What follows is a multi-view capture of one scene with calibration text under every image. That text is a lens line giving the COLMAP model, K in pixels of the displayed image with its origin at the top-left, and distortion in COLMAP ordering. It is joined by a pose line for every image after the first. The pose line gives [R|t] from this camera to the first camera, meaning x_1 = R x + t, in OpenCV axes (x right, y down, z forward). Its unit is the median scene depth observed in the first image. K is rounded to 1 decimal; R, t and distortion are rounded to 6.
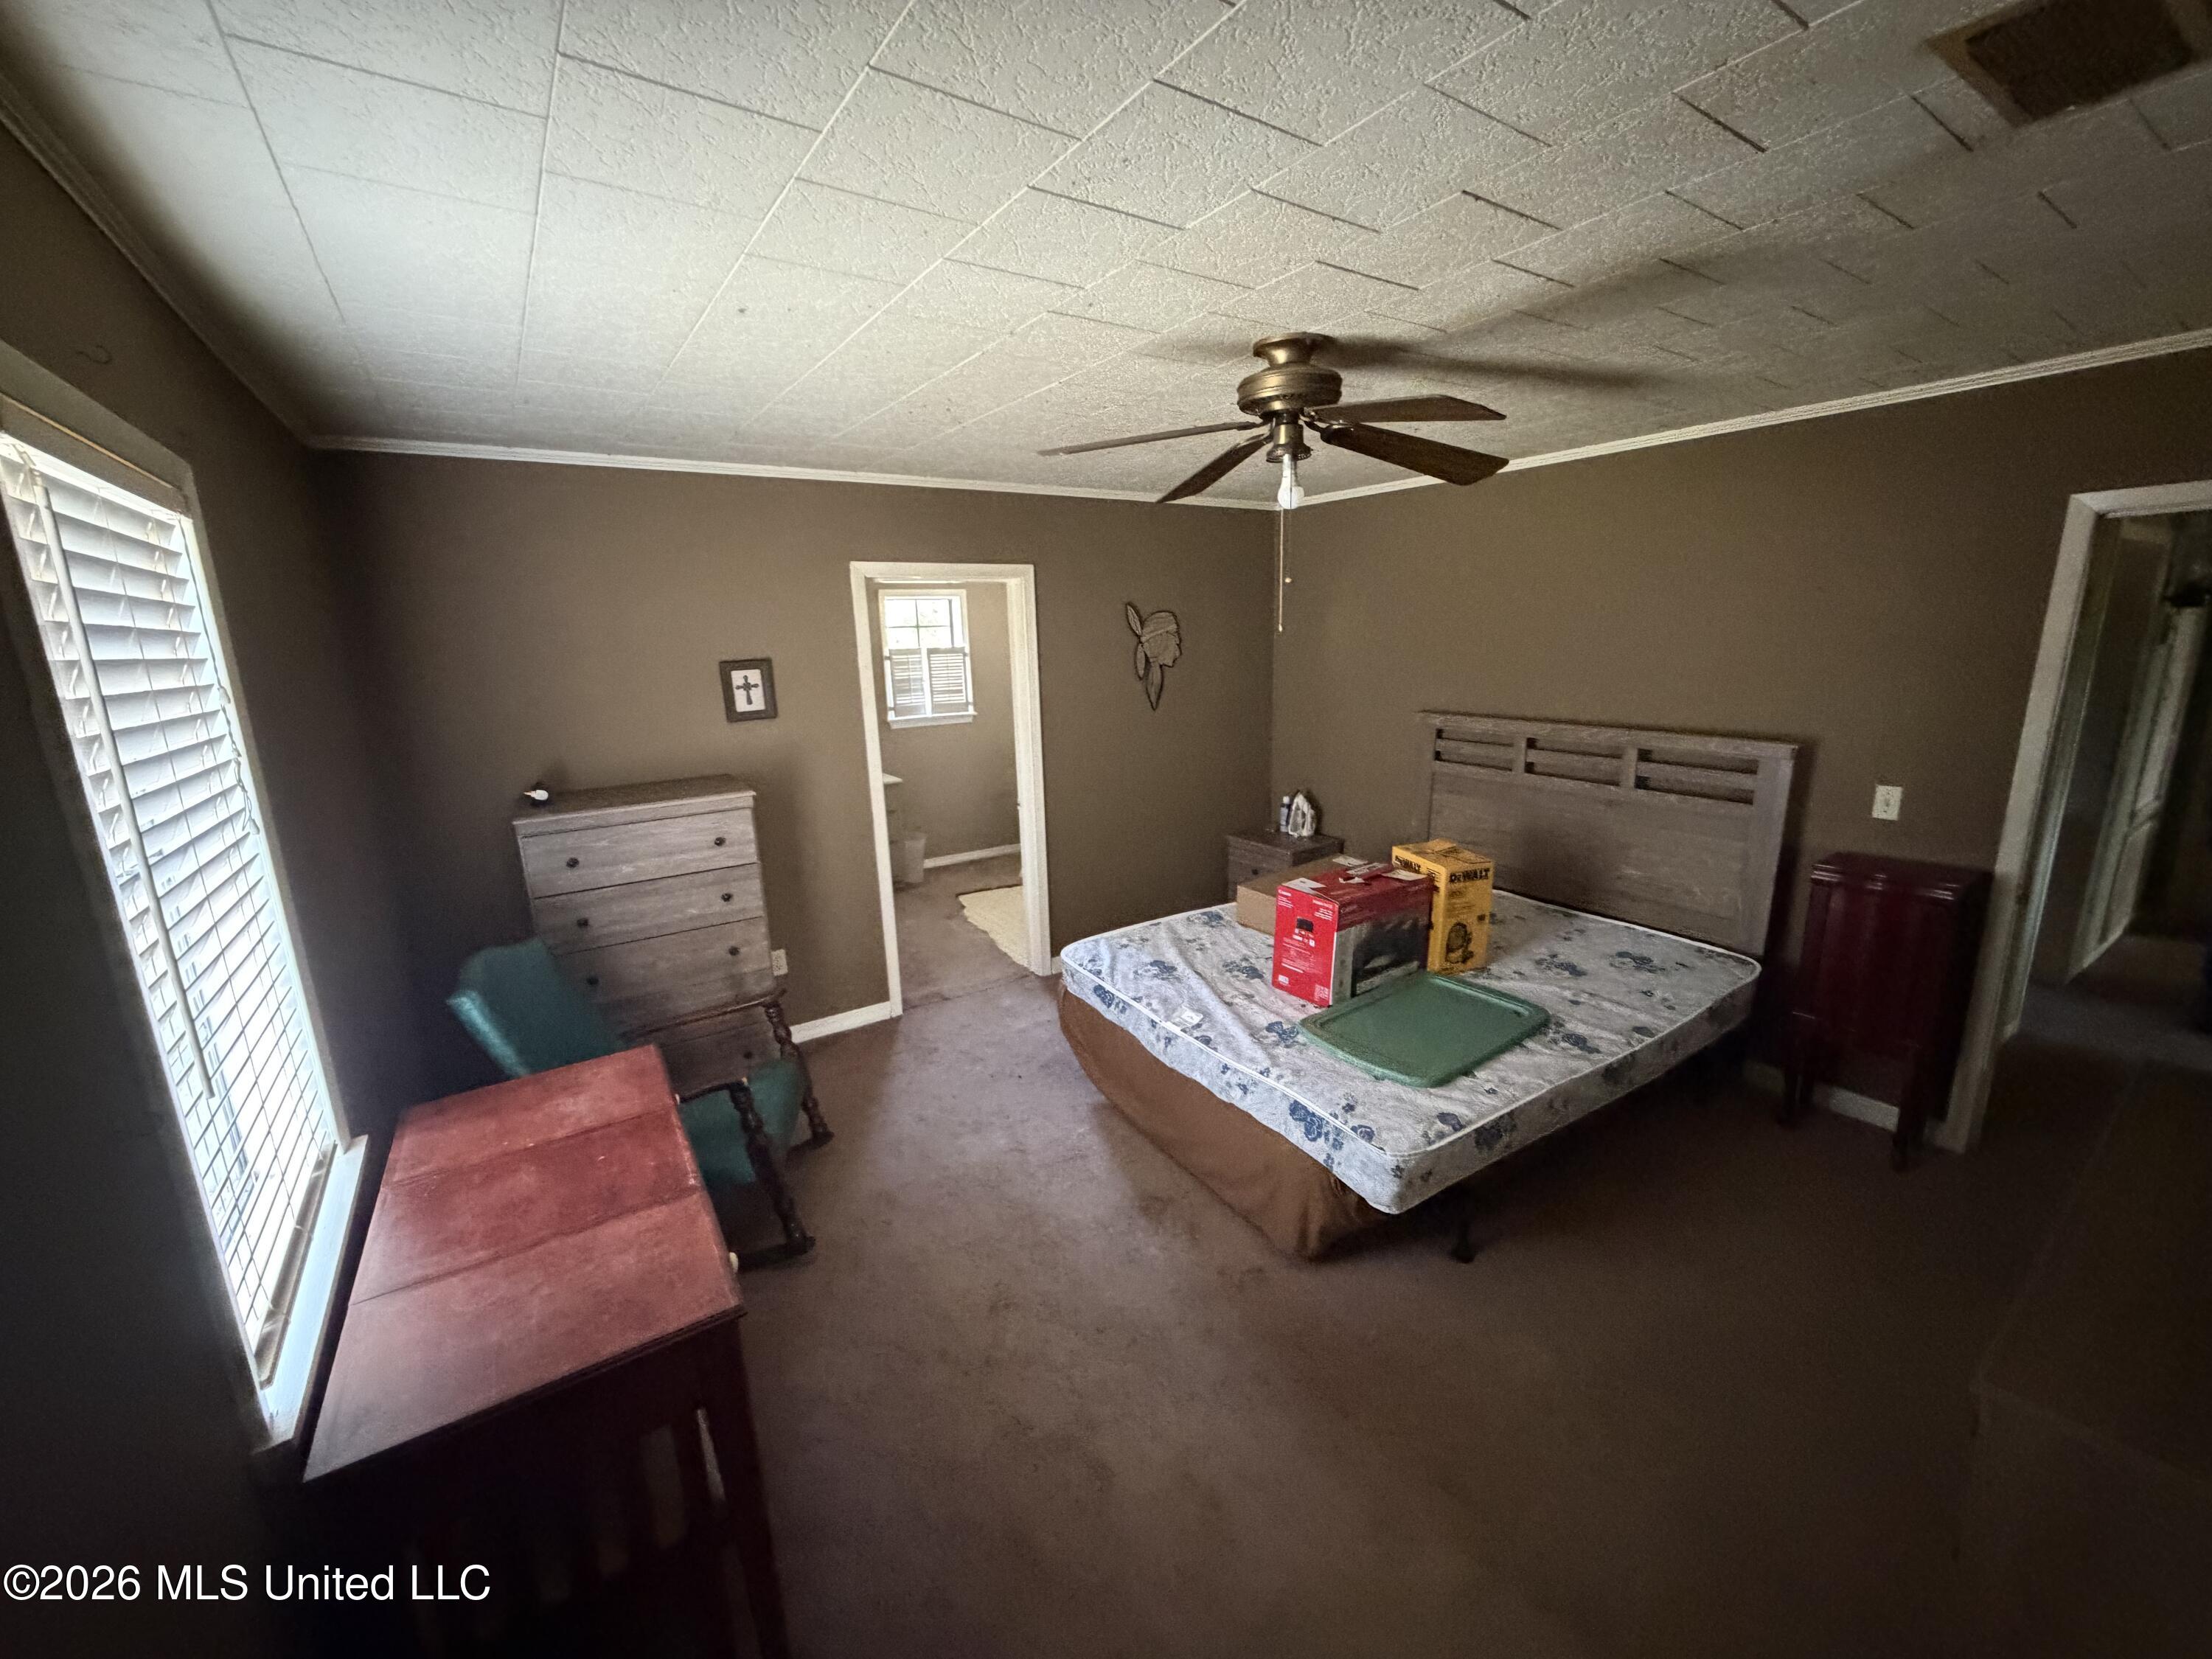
lens RADIAL K [[884.6, 0, 1104.7], [0, 884.6, 832.1], [0, 0, 1]] dist [0.000079, 0.000003]
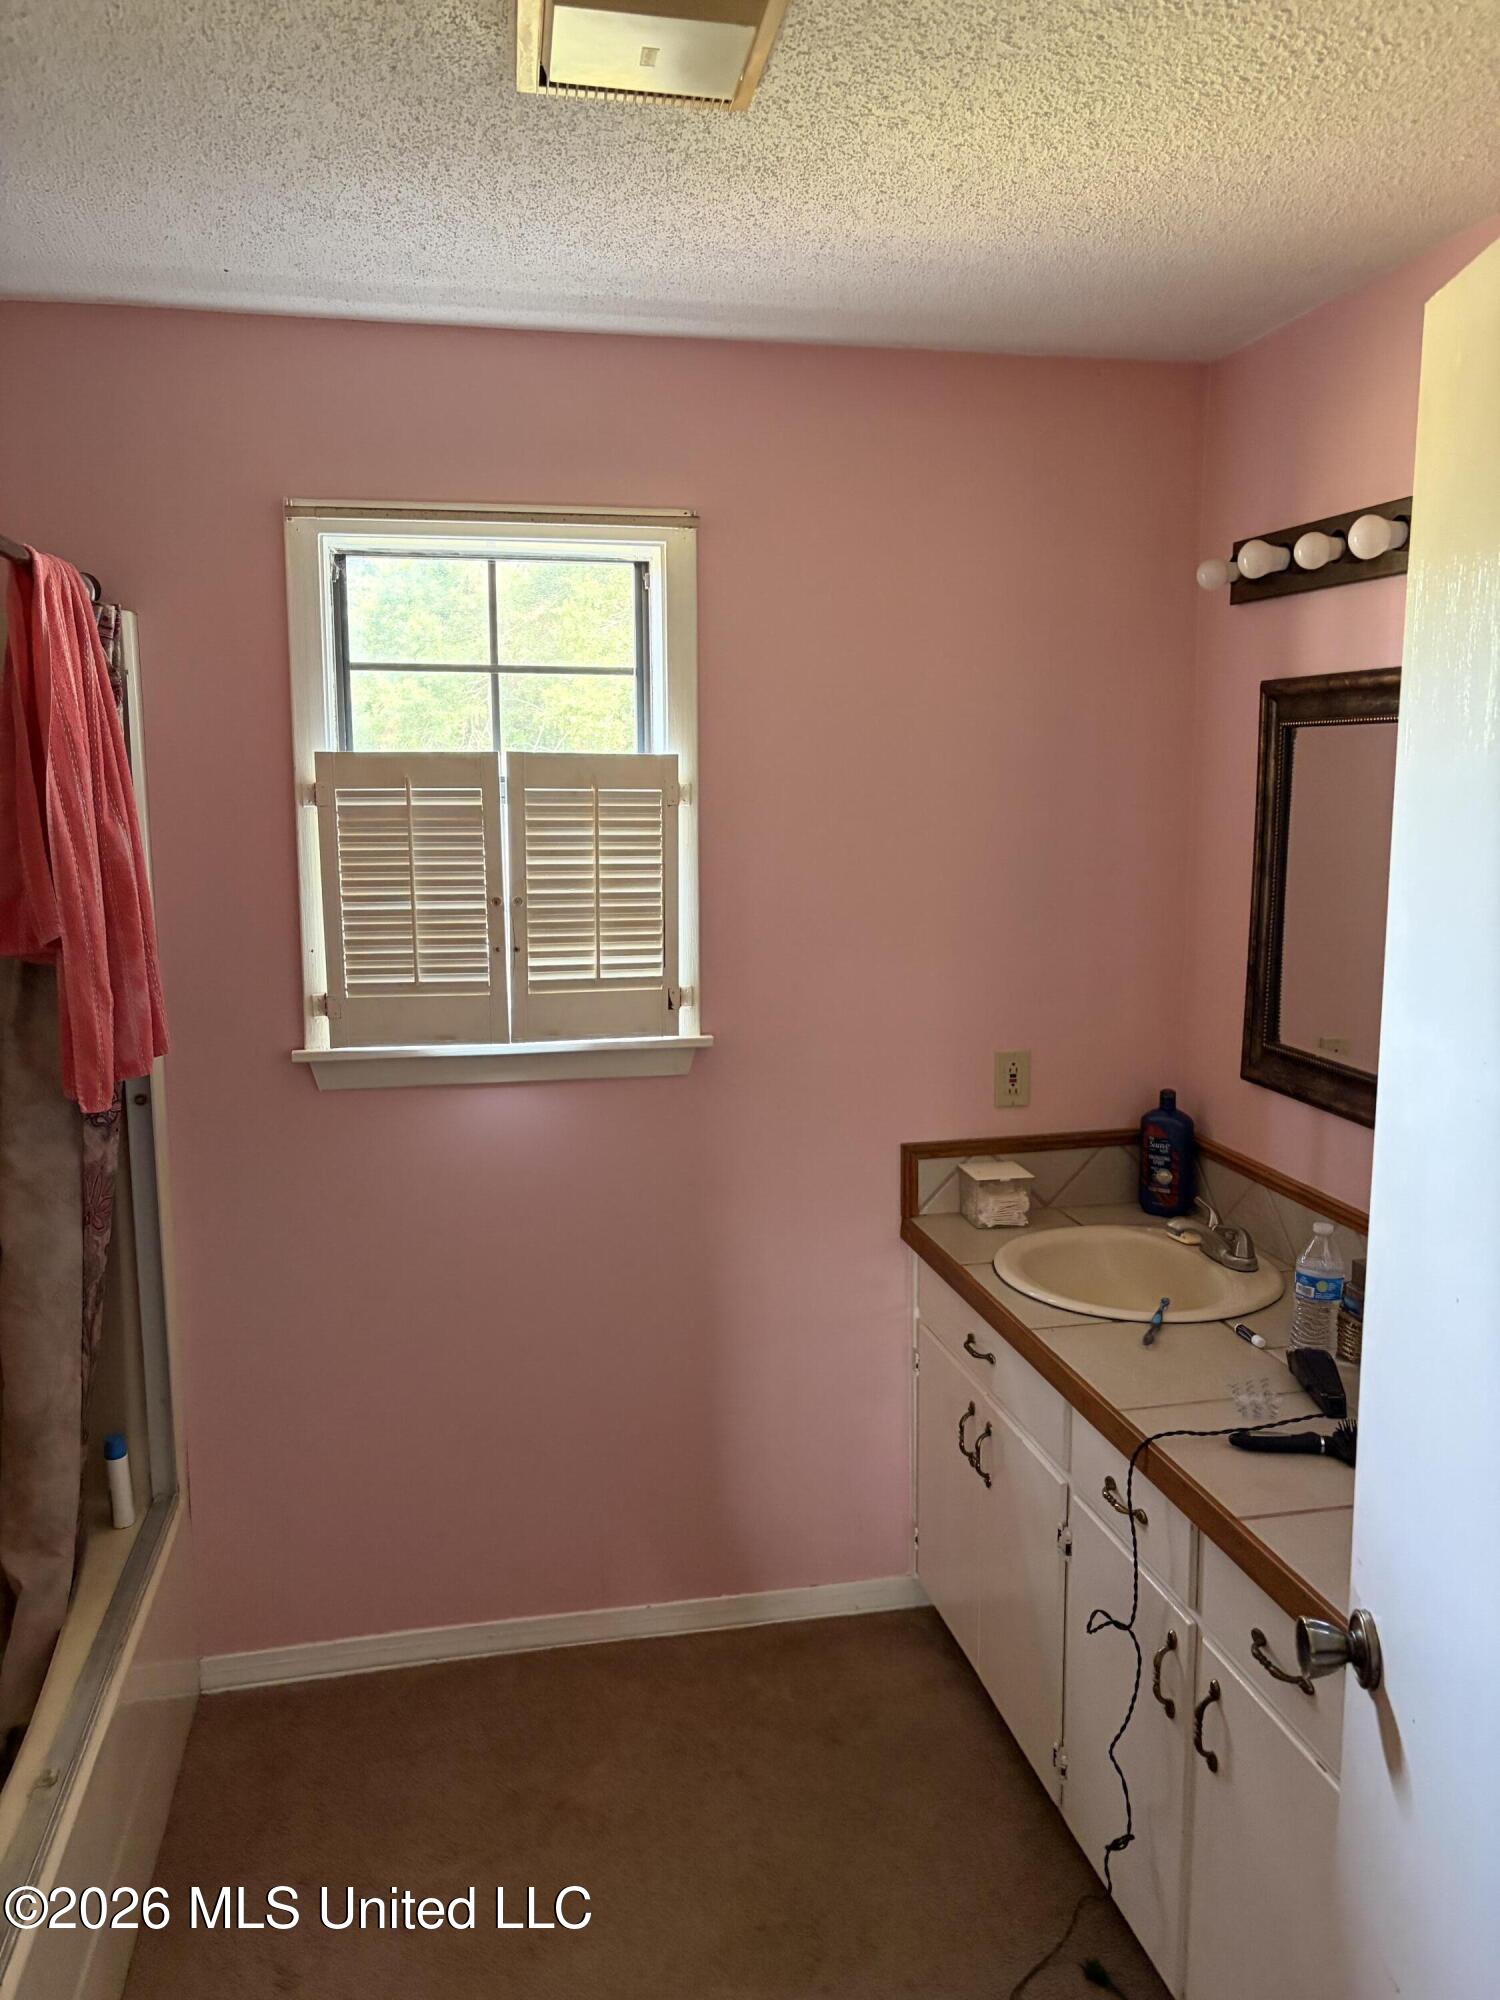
lens RADIAL K [[1524.5, 0, 751.3], [0, 1524.5, 1002.7], [0, 0, 1]] dist [-0.001408, -0.000642]
pose [[0.921604, 0.089569, -0.377654, 0.018715], [-0.112521, 0.992879, -0.039109, -0.133126], [0.371462, 0.078537, 0.925120, 0.646128]]
